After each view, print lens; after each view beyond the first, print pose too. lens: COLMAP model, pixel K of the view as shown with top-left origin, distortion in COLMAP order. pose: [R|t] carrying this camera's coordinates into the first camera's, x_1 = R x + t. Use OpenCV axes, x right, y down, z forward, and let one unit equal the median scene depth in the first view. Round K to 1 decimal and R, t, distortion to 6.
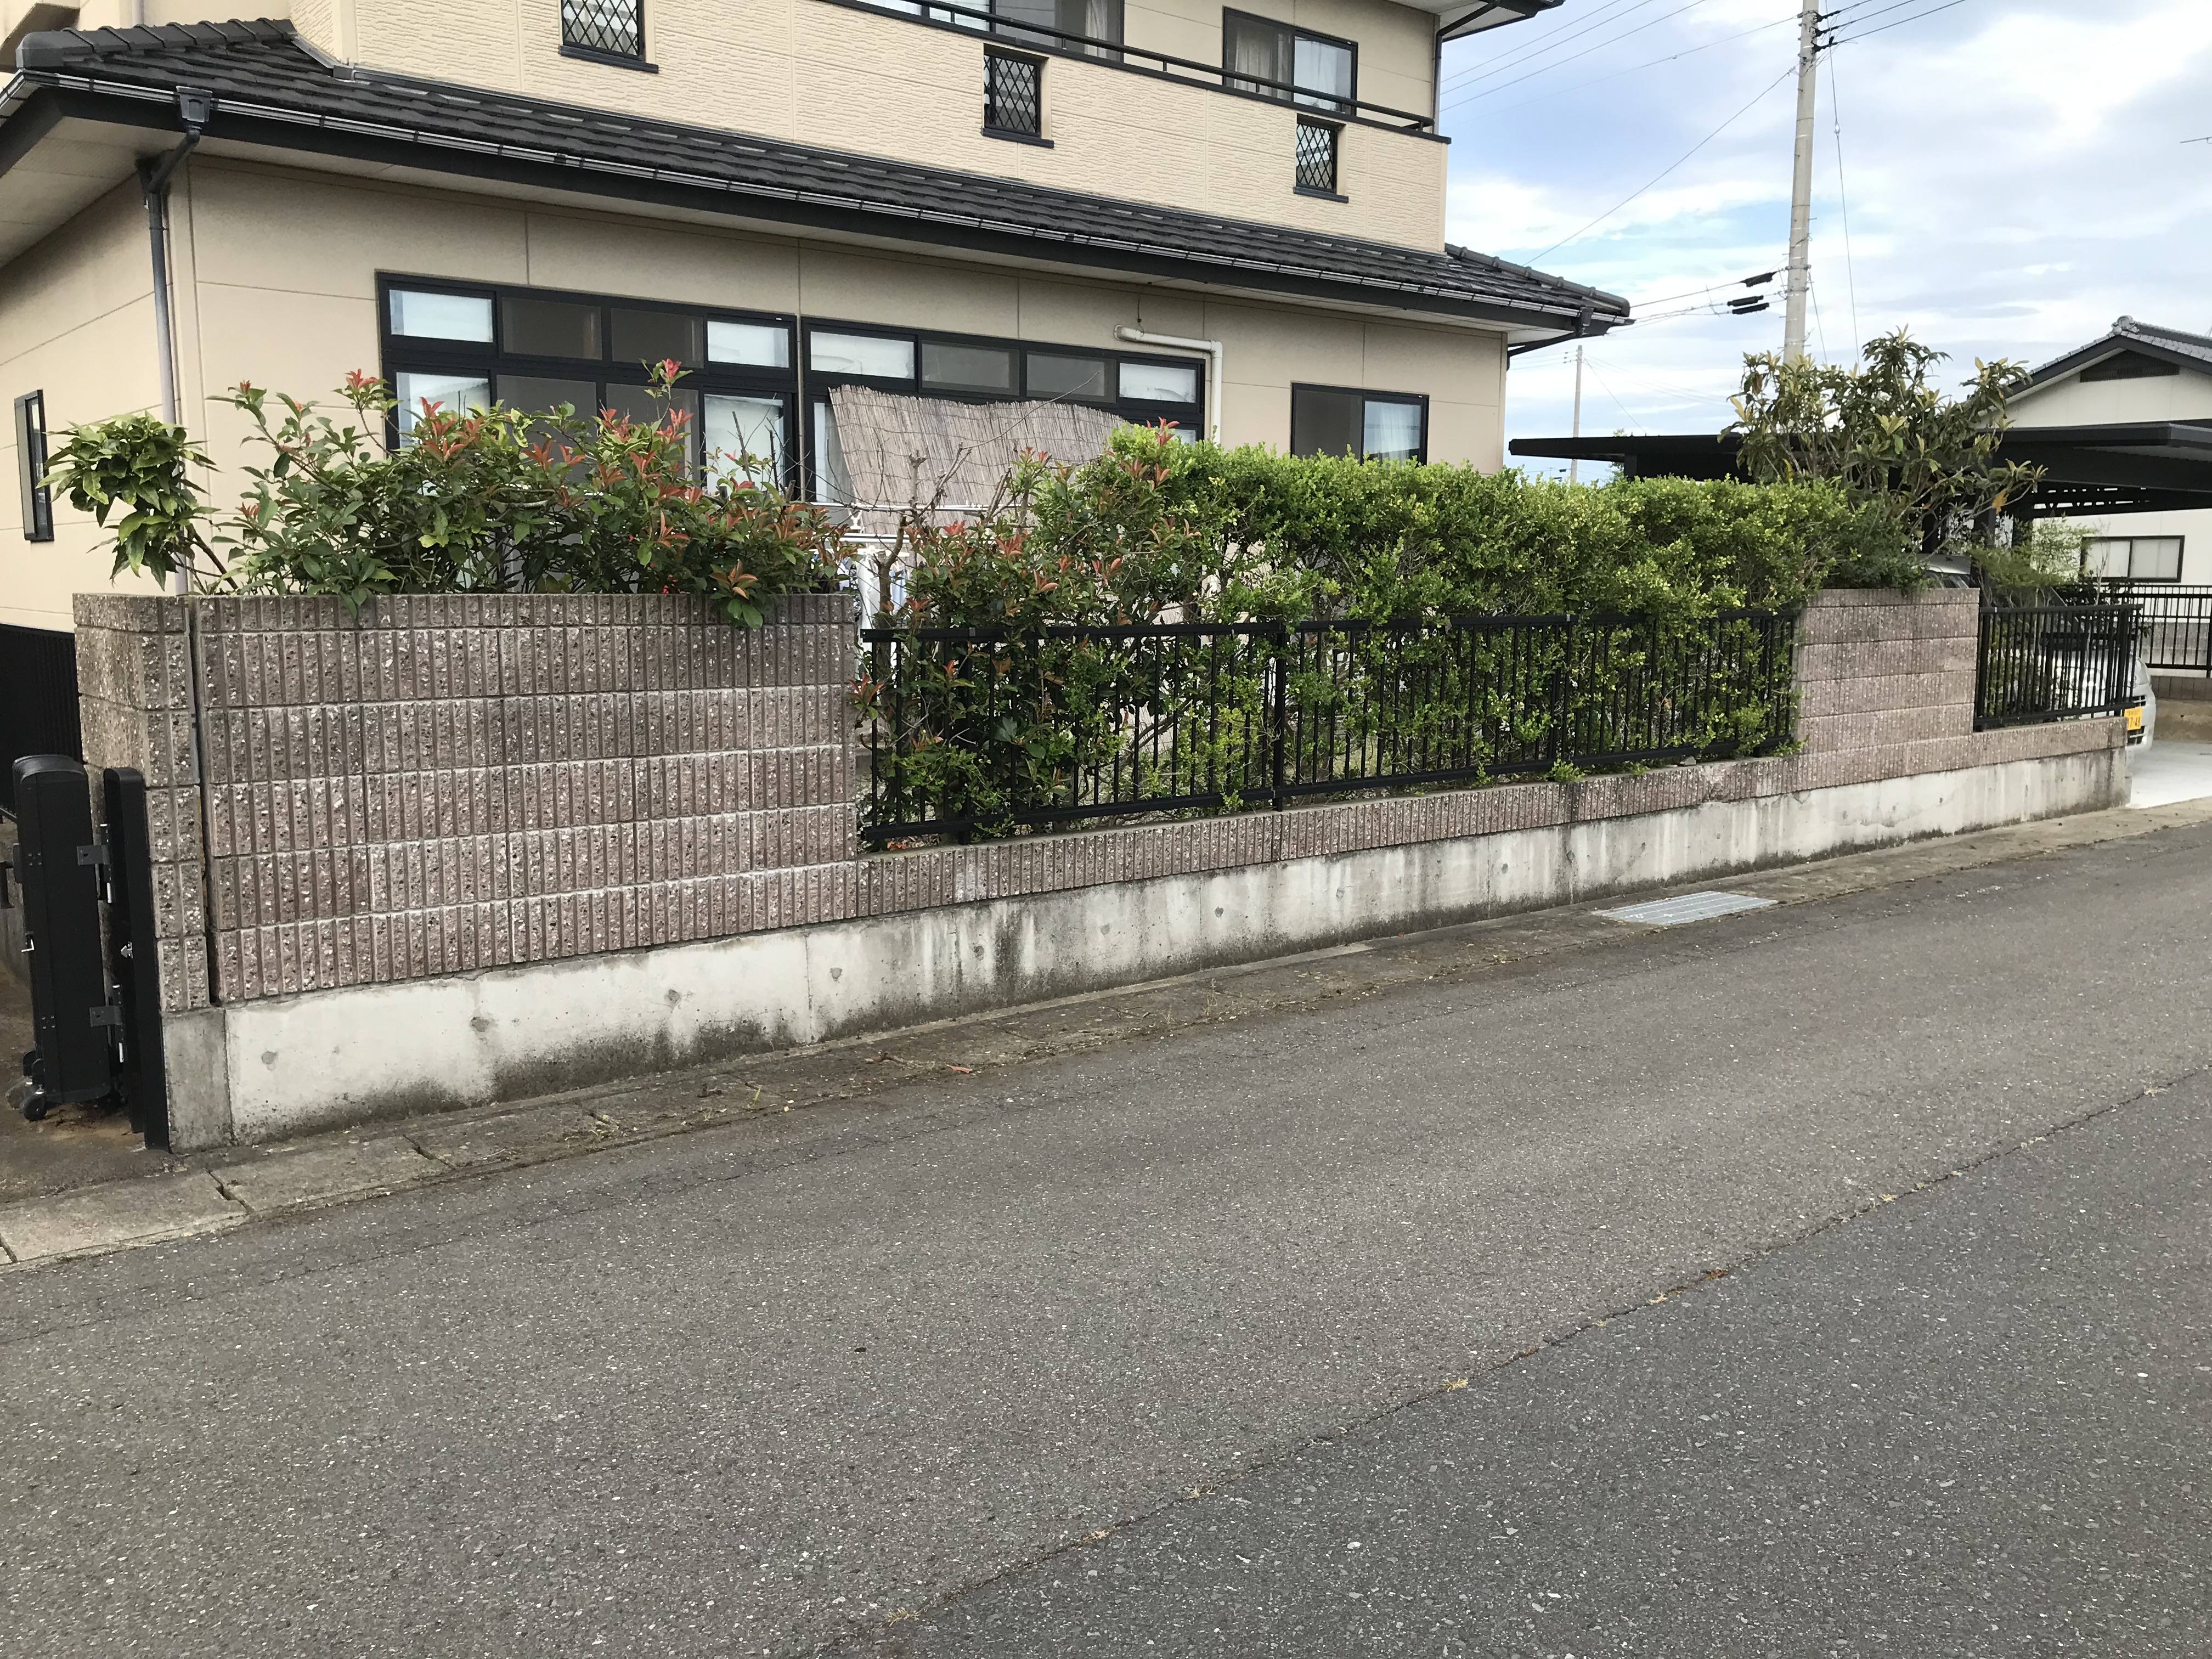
lens RADIAL K [[1803.9, 0, 1043.9], [0, 1803.9, 852.7], [0, 0, 1]] dist [0.083978, -0.149837]
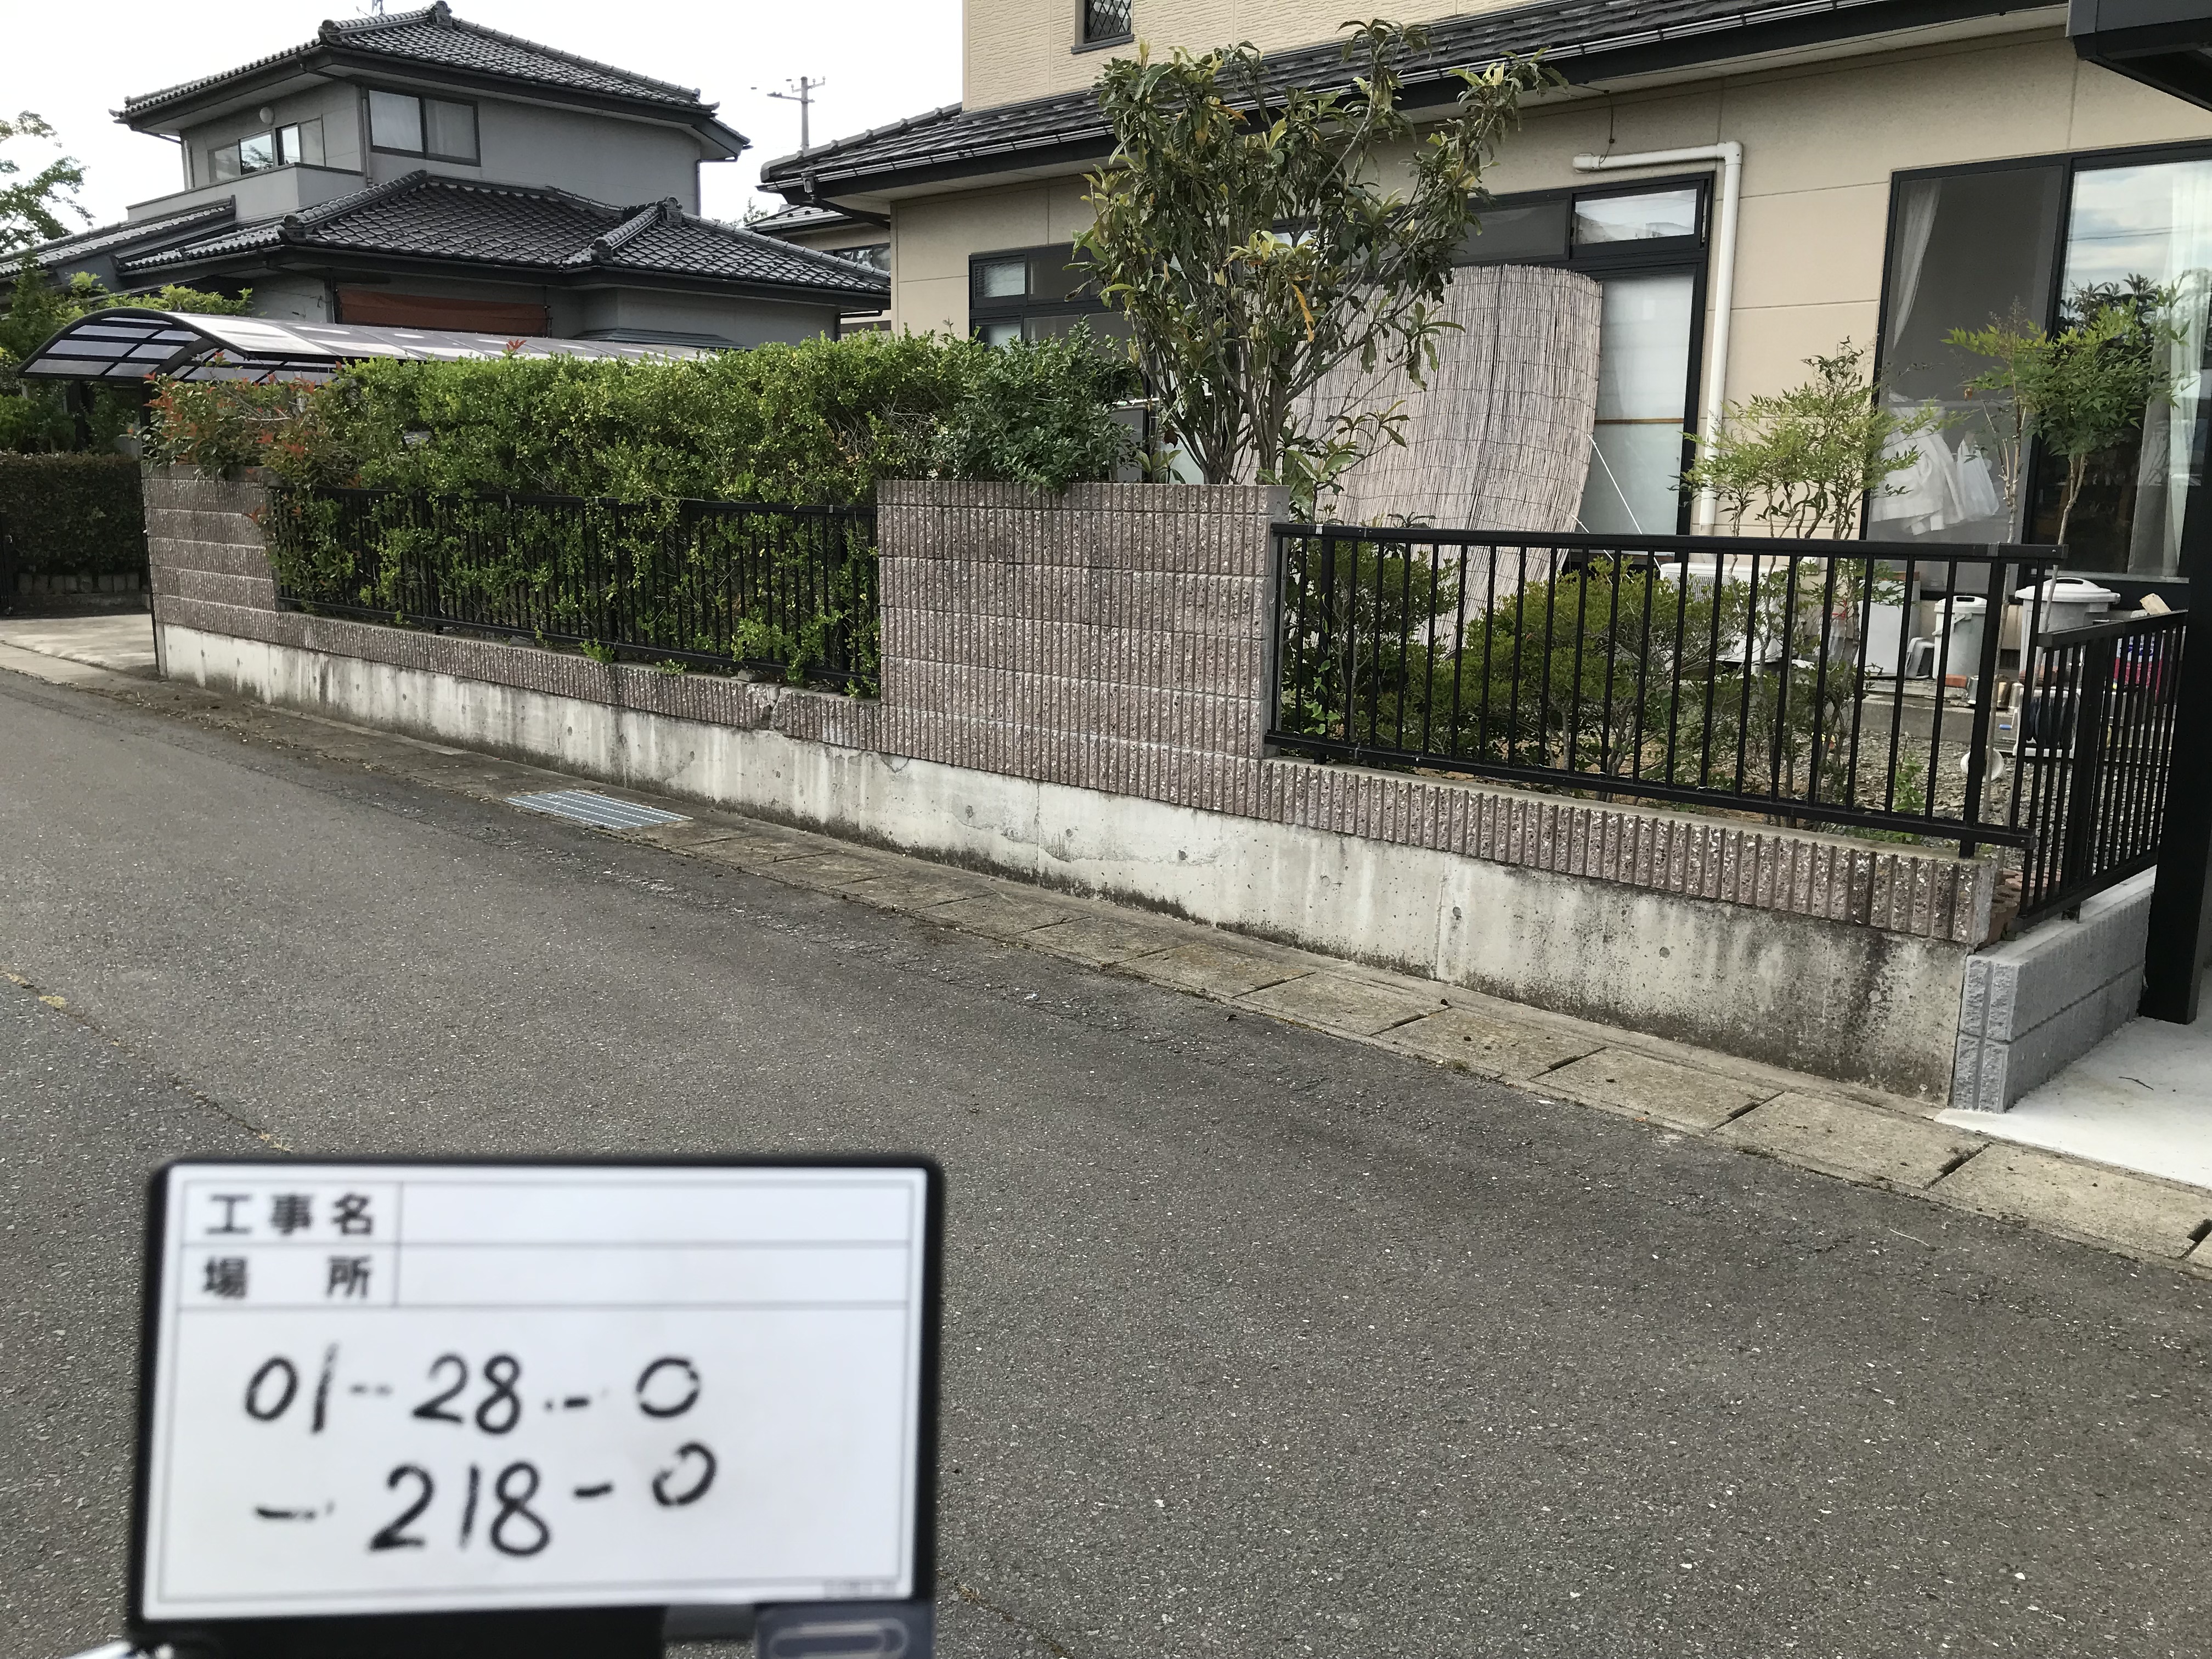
lens RADIAL K [[1805.6, 0, 1106.0], [0, 1805.6, 829.5], [0, 0, 1]] dist [0.098589, -0.102654]
pose [[0.123334, 0.185579, -0.974859, 1.184303], [-0.164743, 0.972556, 0.164298, -0.143466], [0.978595, 0.140338, 0.150522, 1.007214]]
